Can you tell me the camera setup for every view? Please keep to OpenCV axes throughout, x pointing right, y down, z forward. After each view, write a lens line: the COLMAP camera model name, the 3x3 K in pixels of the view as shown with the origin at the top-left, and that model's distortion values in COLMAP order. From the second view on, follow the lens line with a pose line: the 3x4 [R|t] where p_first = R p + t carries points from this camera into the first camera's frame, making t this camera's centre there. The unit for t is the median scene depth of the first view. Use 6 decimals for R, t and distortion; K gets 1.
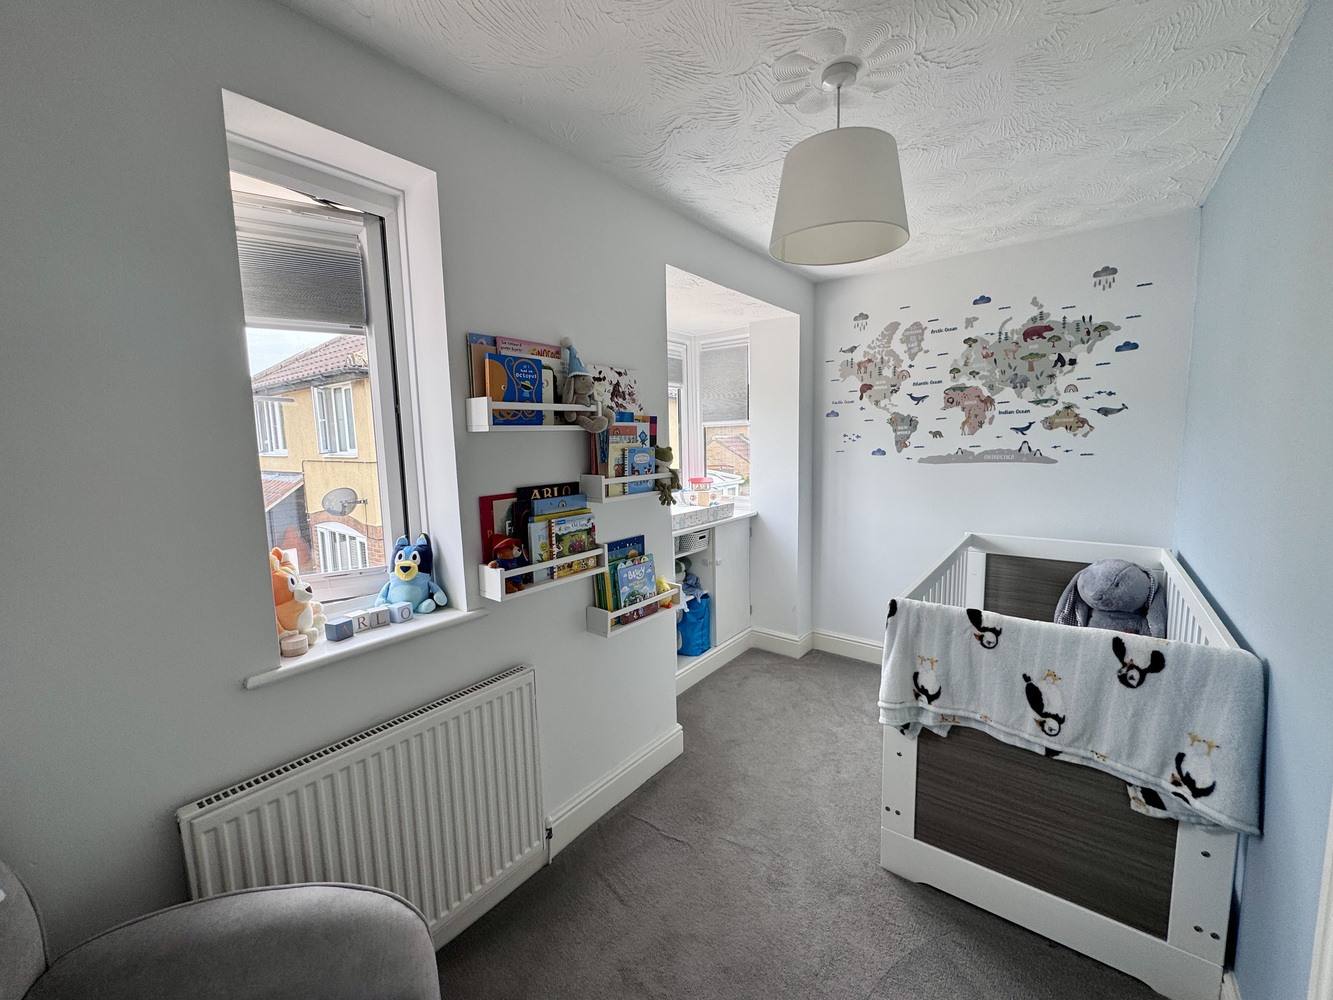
lens RADIAL K [[533.6, 0, 667.9], [0, 533.6, 497.0], [0, 0, 1]] dist [-0.000984, -0.000177]
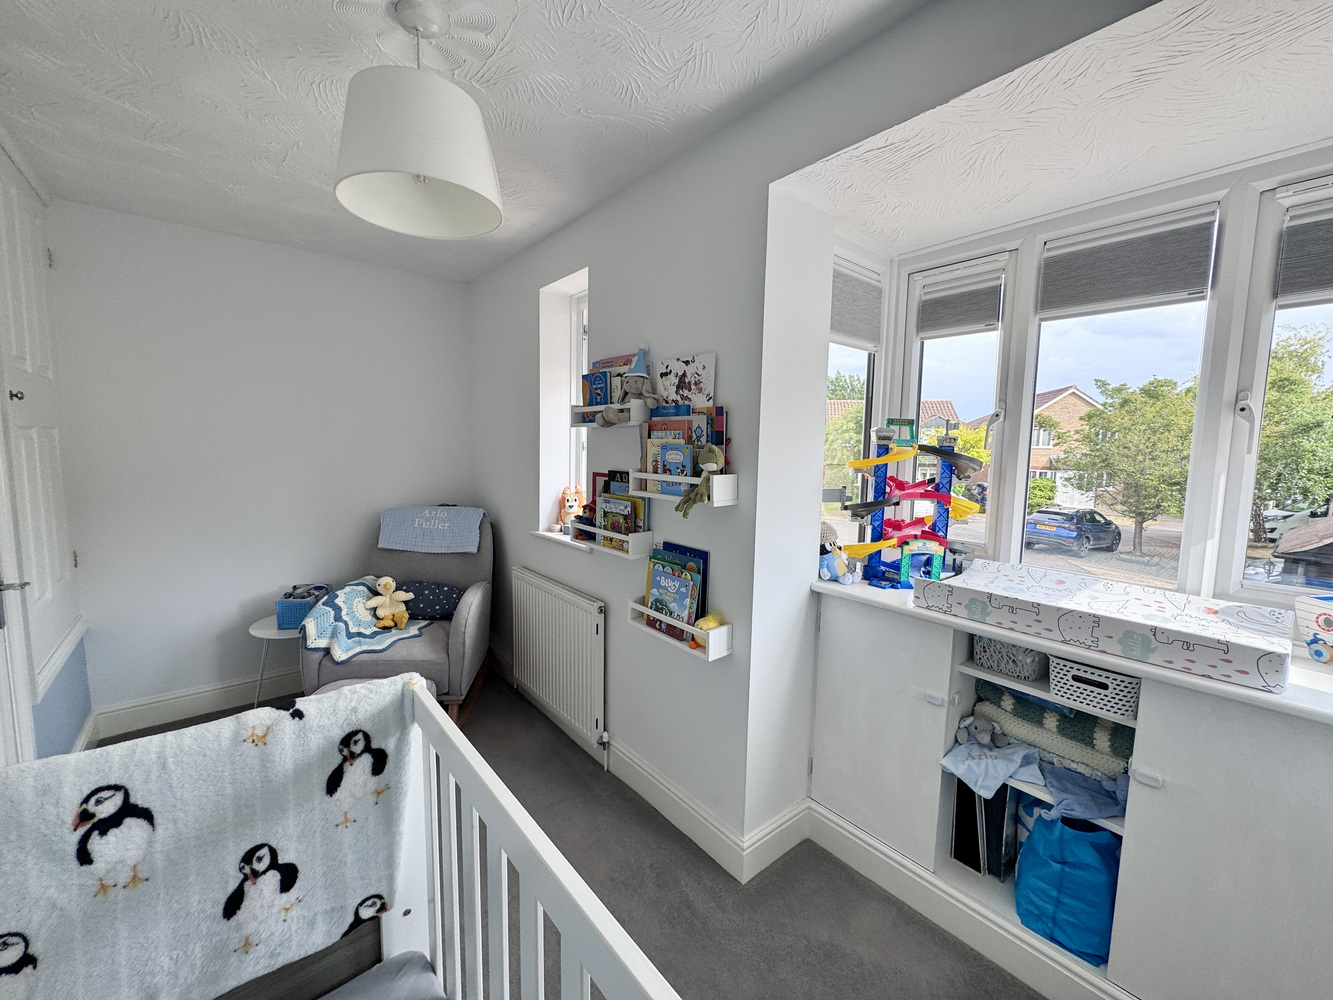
lens RADIAL K [[533.6, 0, 667.9], [0, 533.6, 497.0], [0, 0, 1]] dist [-0.000984, -0.000177]
pose [[-0.215106, 0.110897, -0.970274, 0.829646], [-0.123821, 0.982417, 0.139736, -0.131037], [0.968709, 0.150198, -0.197593, 1.194785]]
